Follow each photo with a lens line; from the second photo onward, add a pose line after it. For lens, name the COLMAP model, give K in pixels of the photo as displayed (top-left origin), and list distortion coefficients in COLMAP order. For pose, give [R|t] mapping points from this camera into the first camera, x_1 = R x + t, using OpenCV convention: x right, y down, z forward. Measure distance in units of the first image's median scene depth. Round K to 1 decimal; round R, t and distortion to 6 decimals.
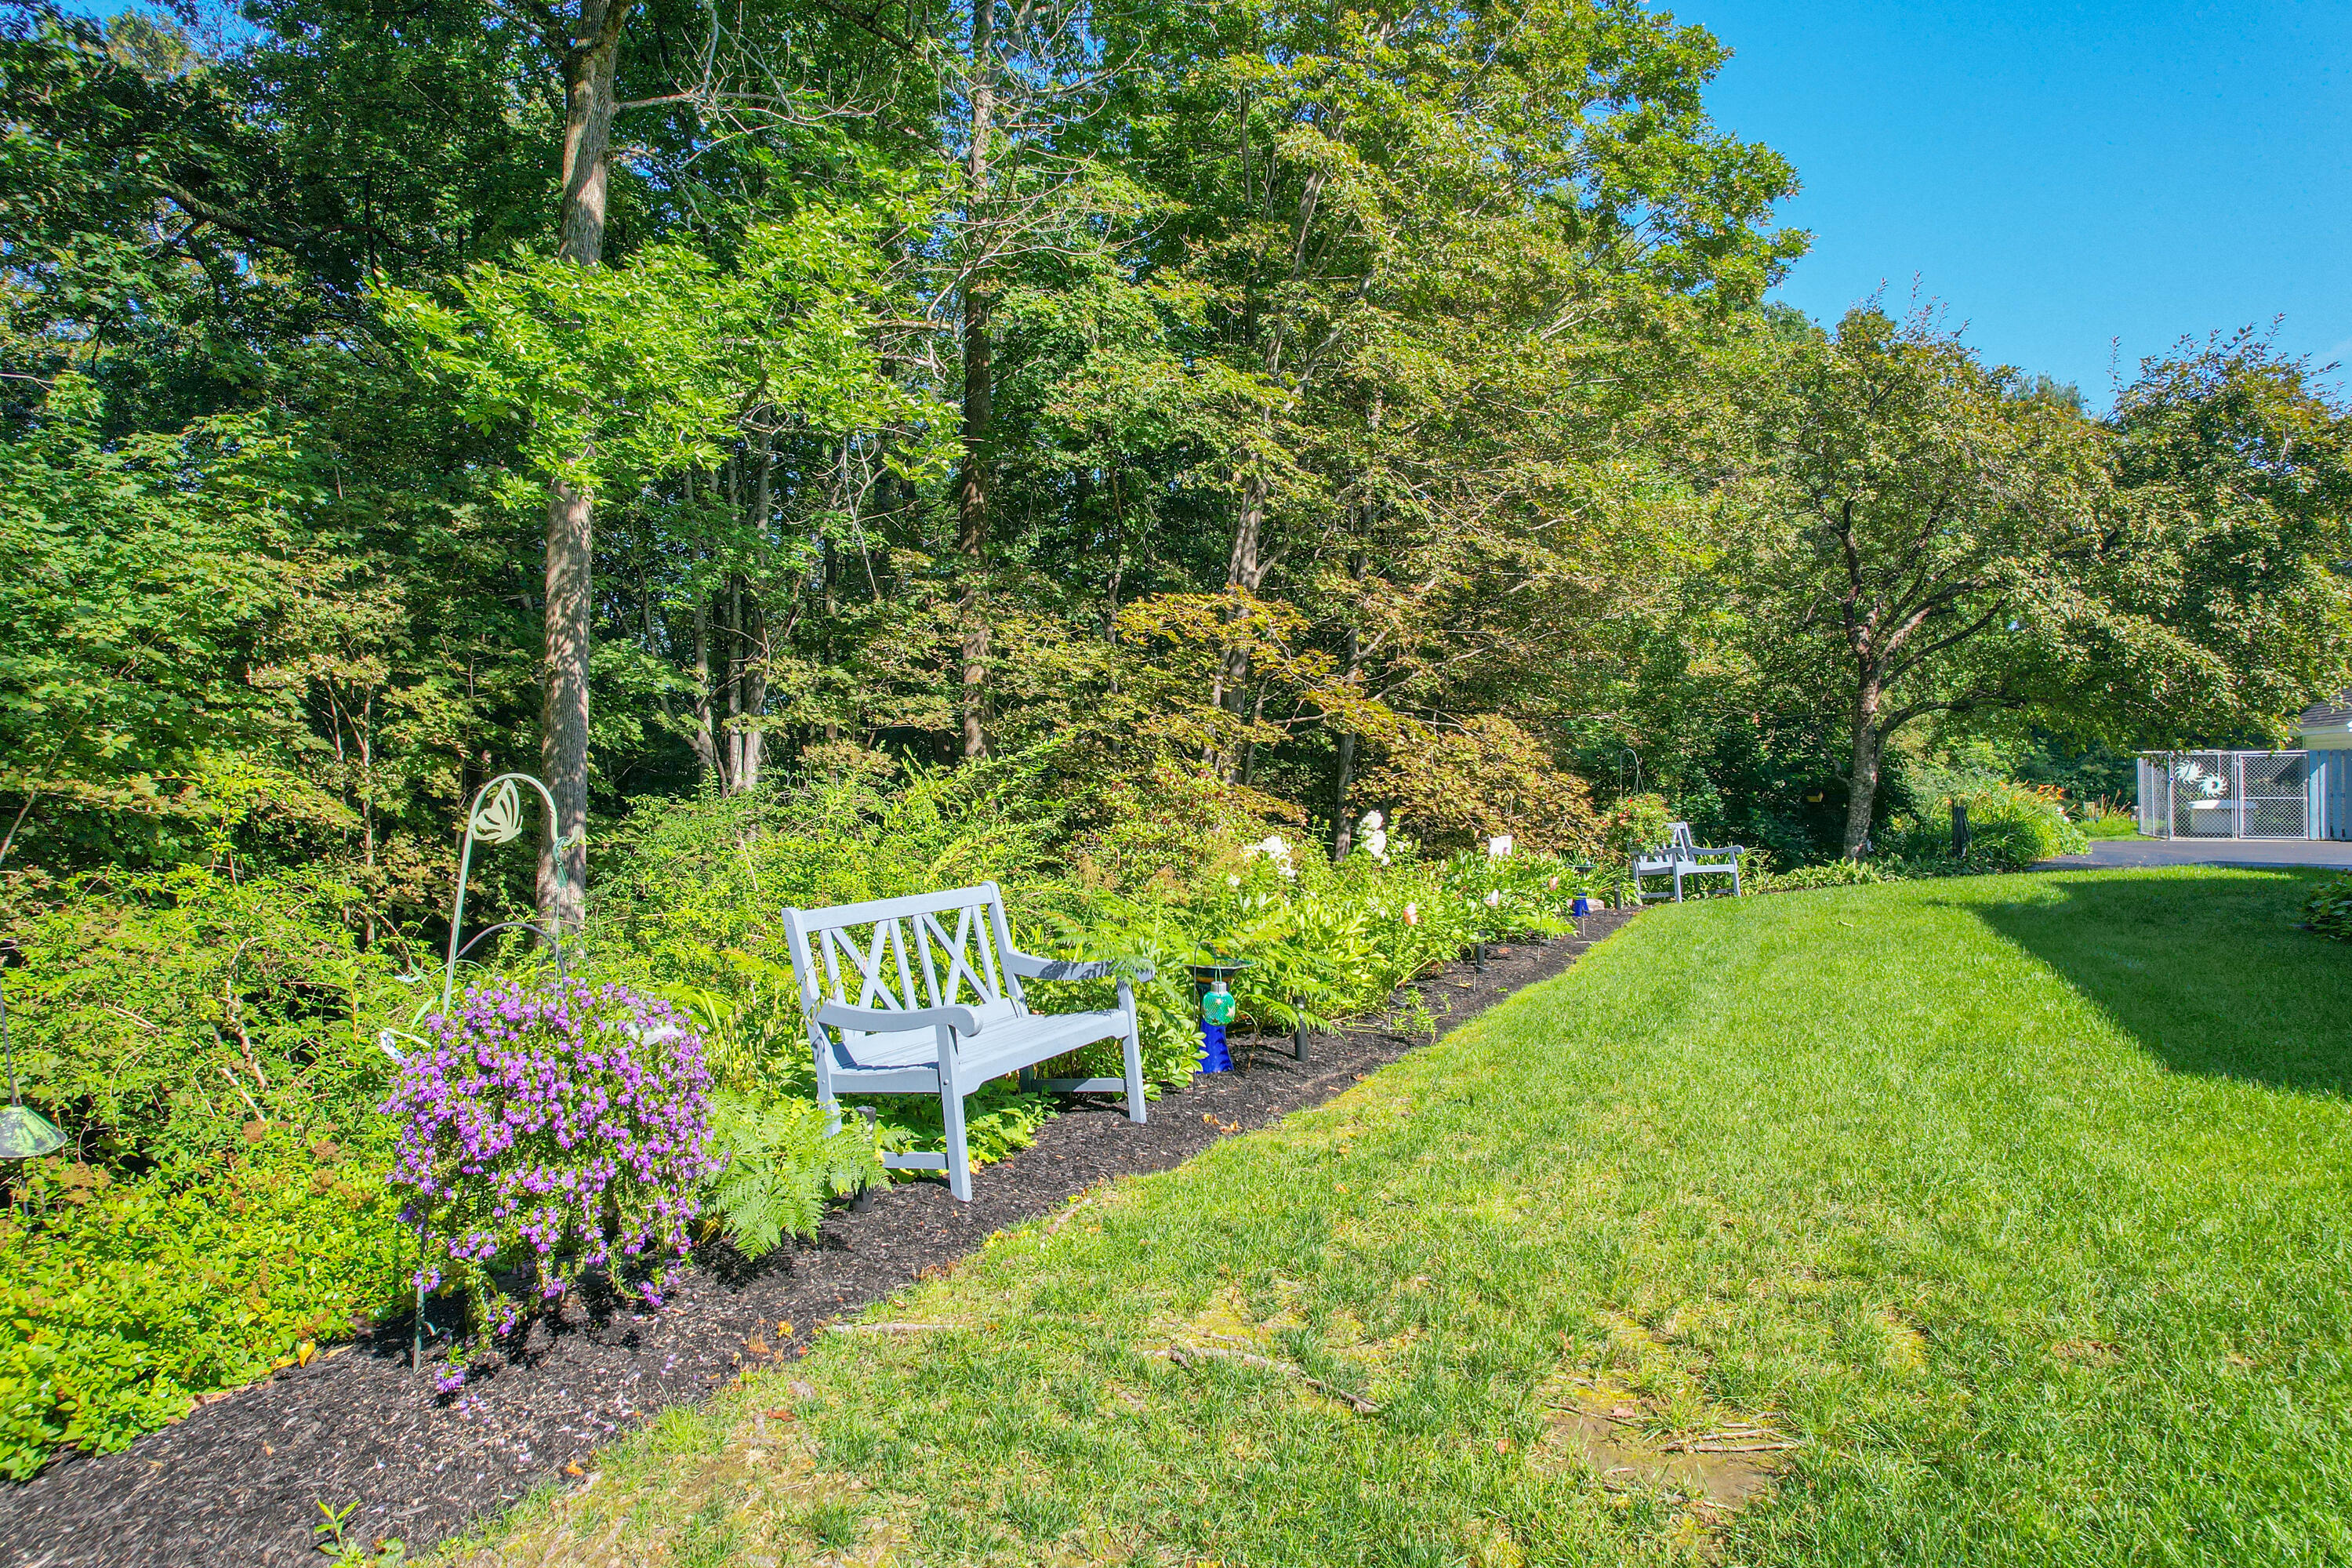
lens RADIAL K [[1506.1, 0, 1164.2], [0, 1506.1, 780.6], [0, 0, 1]] dist [-0.073215, 0.065869]
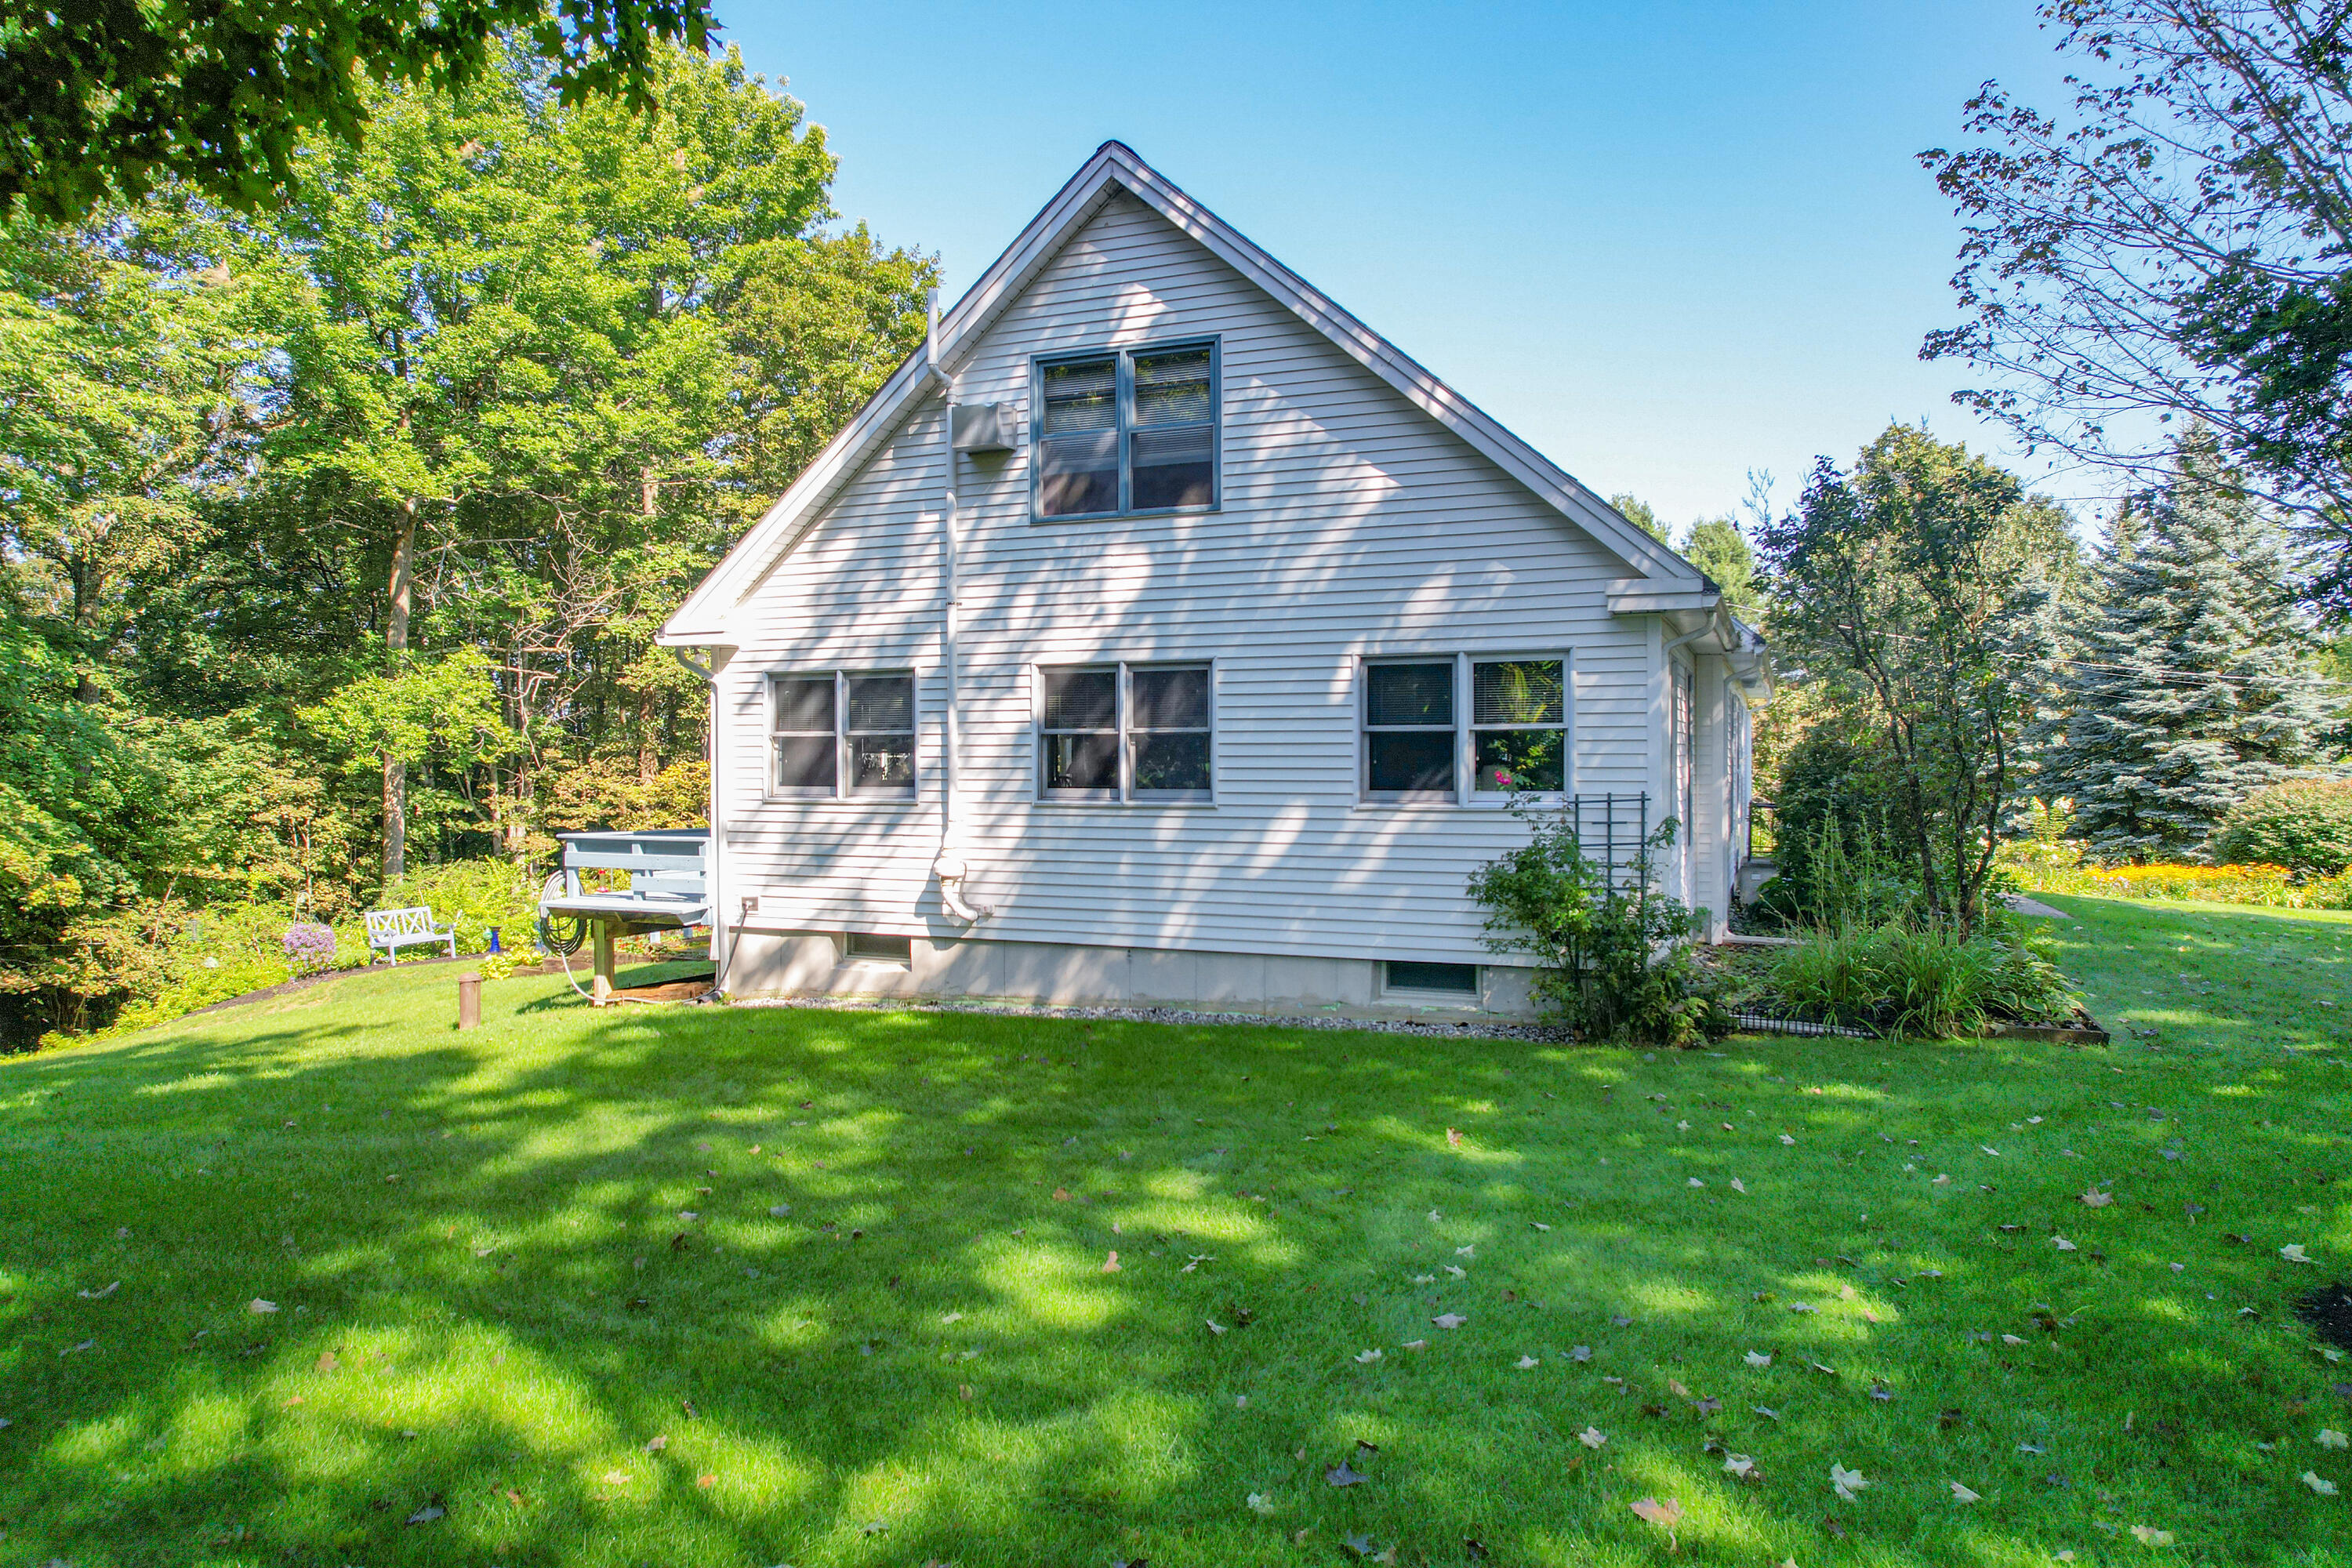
lens RADIAL K [[1506.1, 0, 1174.7], [0, 1506.1, 776.2], [0, 0, 1]] dist [-0.073215, 0.065869]
pose [[0.999951, -0.003068, 0.009374, 0.762920], [0.003123, 0.999978, -0.005831, -0.105497], [-0.009356, 0.005860, 0.999939, -1.266674]]
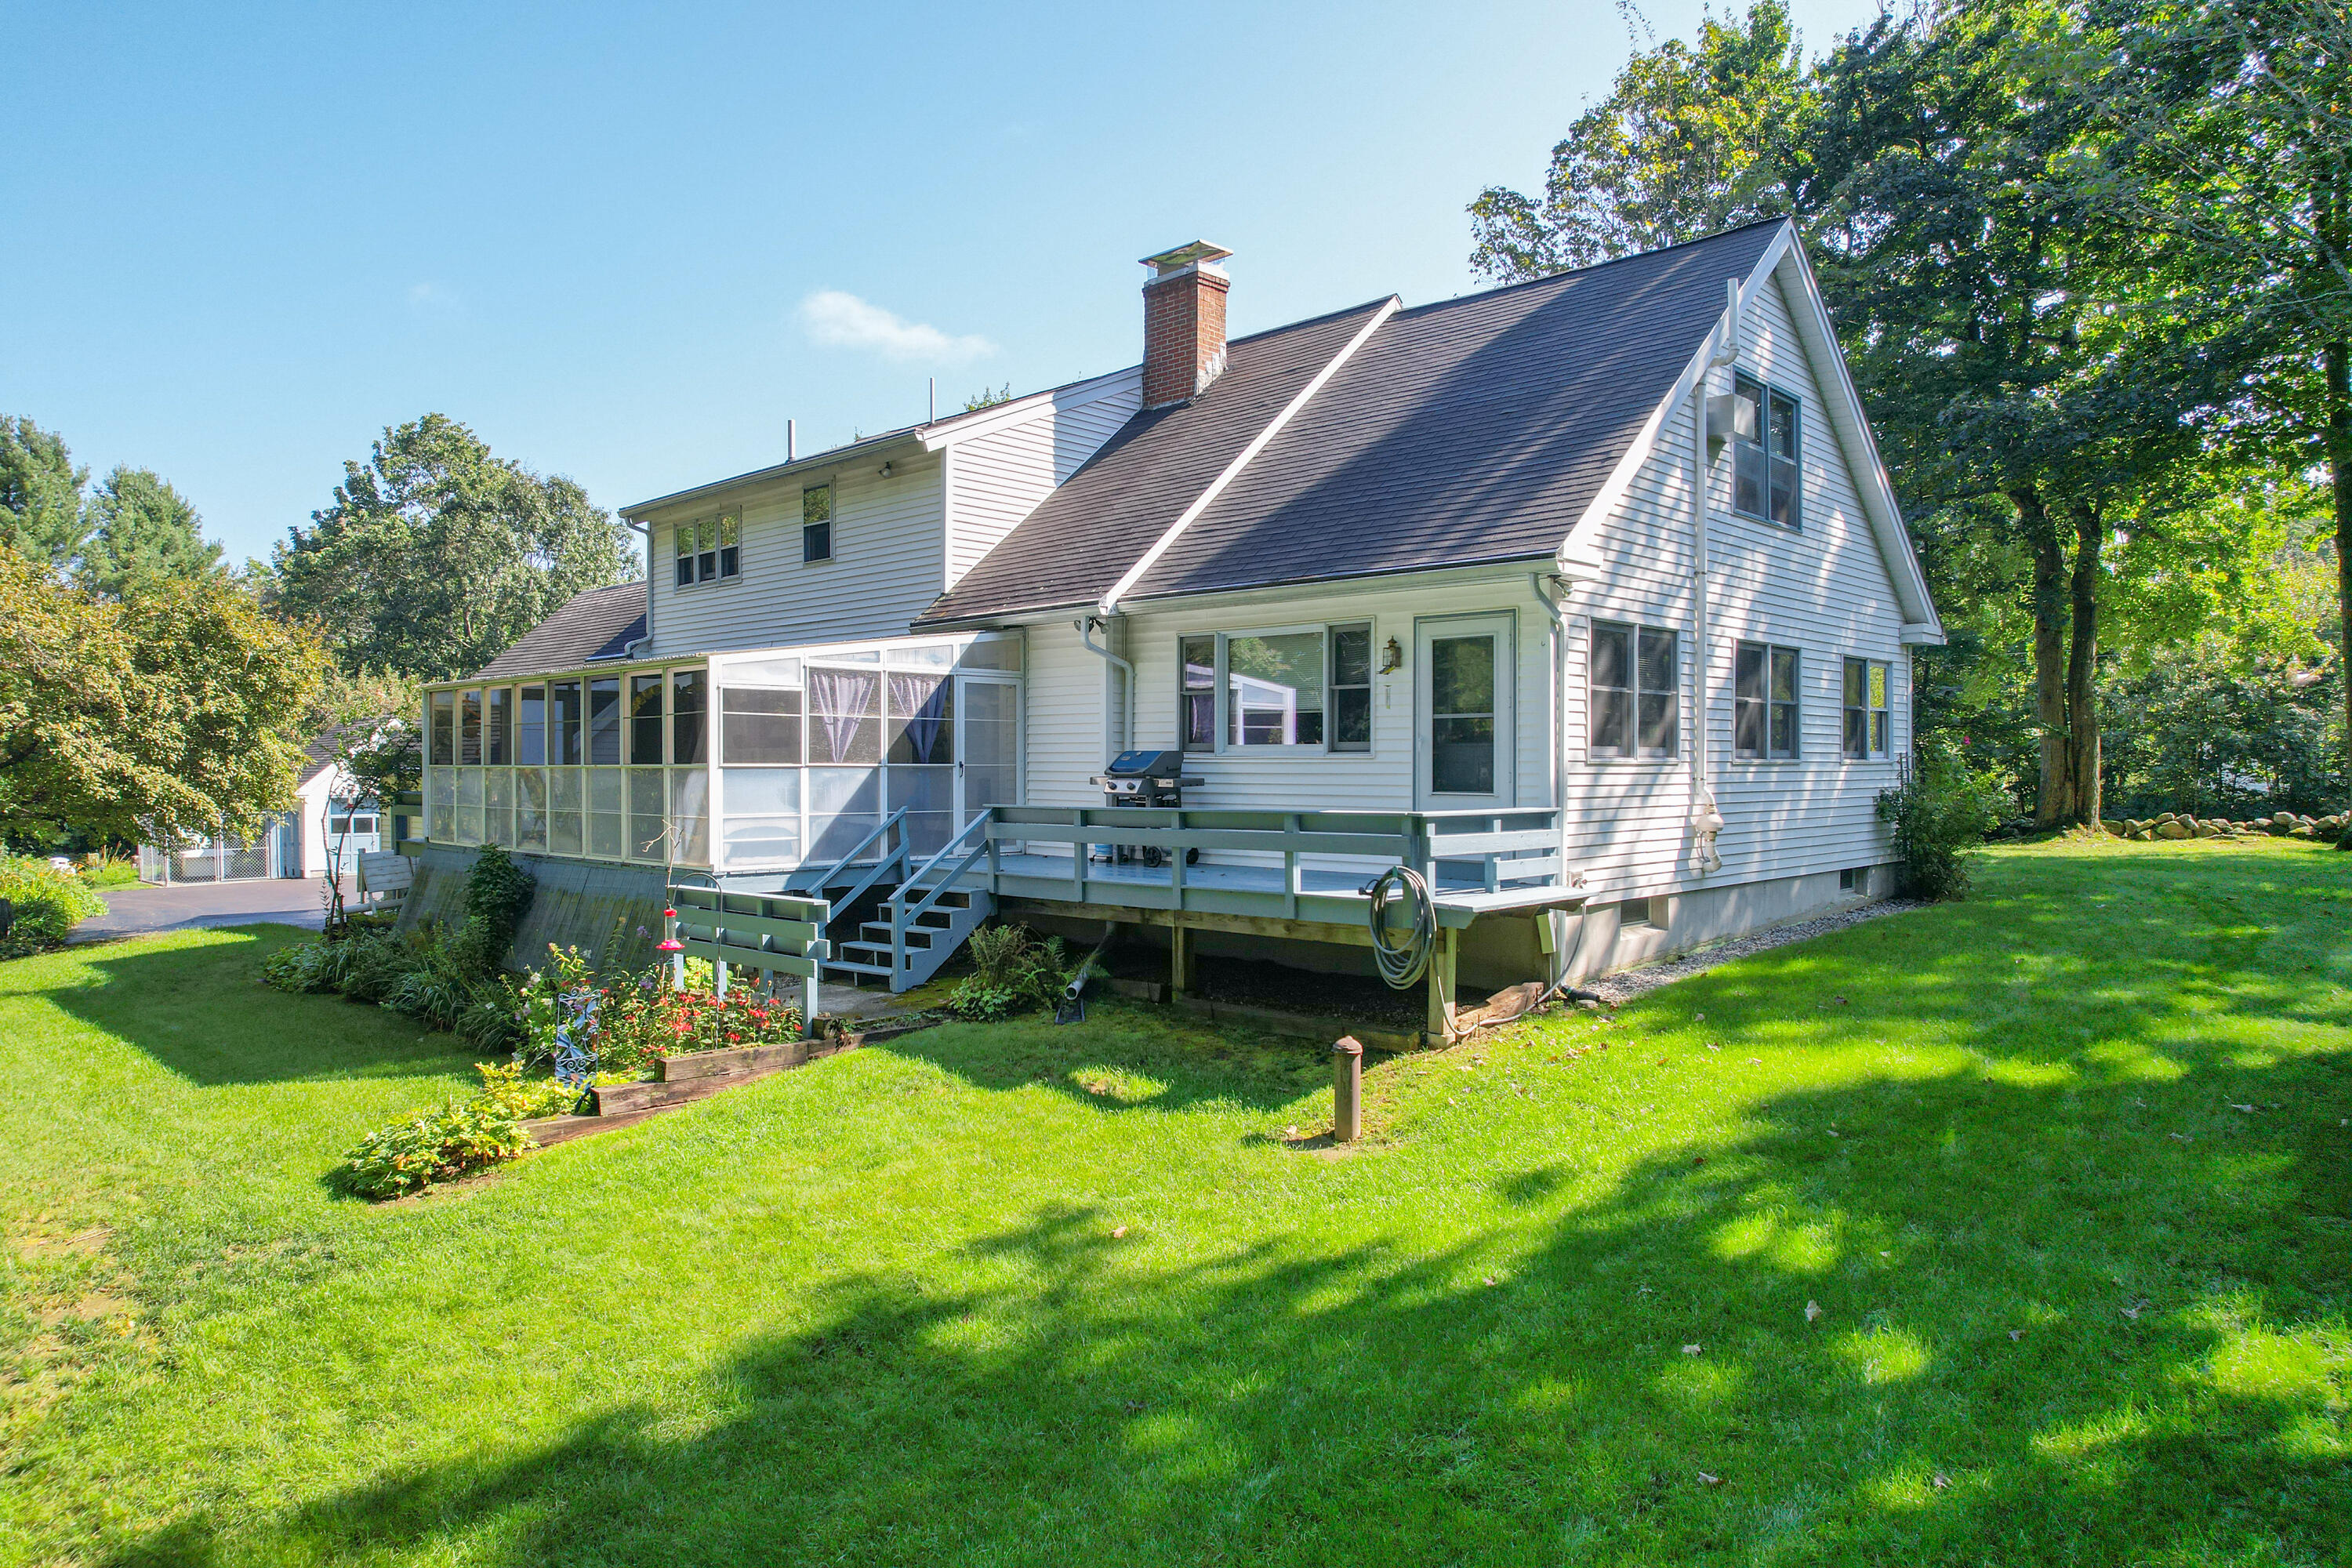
lens RADIAL K [[1506.1, 0, 1164.3], [0, 1506.1, 776.4], [0, 0, 1]] dist [-0.073215, 0.065869]
pose [[0.361136, -0.011906, 0.932437, -0.316336], [0.012638, 0.999889, 0.007873, -0.098187], [-0.932428, 0.008941, 0.361246, -0.422883]]
